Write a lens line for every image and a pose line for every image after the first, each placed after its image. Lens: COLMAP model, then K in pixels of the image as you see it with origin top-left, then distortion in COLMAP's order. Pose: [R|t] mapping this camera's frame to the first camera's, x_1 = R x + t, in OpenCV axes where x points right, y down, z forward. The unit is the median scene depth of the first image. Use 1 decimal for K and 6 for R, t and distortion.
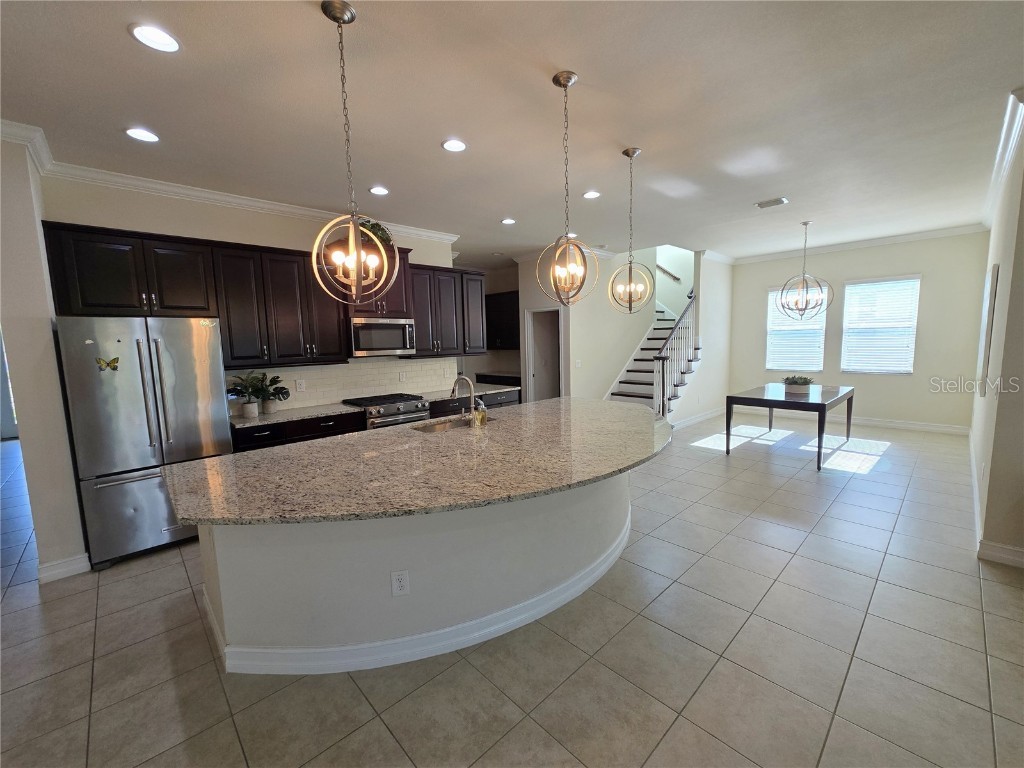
lens RADIAL K [[417.9, 0, 515.9], [0, 417.9, 389.0], [0, 0, 1]] dist [0.002078, -0.000647]
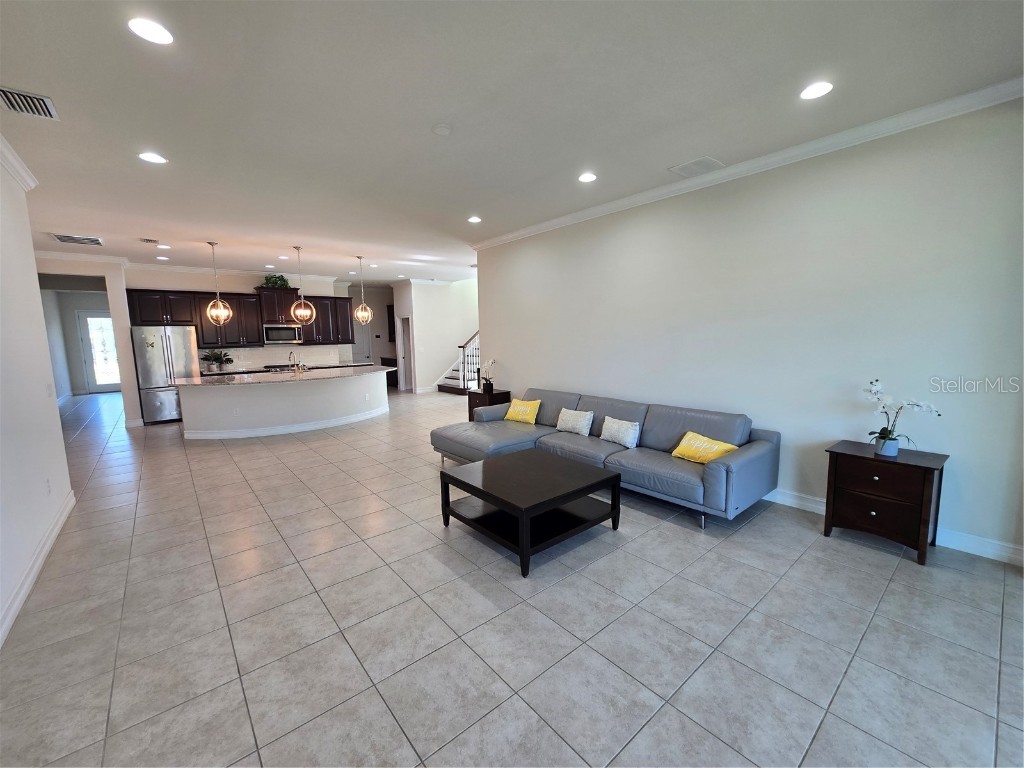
lens RADIAL K [[417.9, 0, 505.6], [0, 417.9, 380.1], [0, 0, 1]] dist [0.002078, -0.000647]
pose [[0.998951, 0.021779, -0.040293, 0.781351], [-0.021594, 0.999754, 0.005028, 0.057341], [0.040393, -0.004153, 0.999175, -0.882446]]
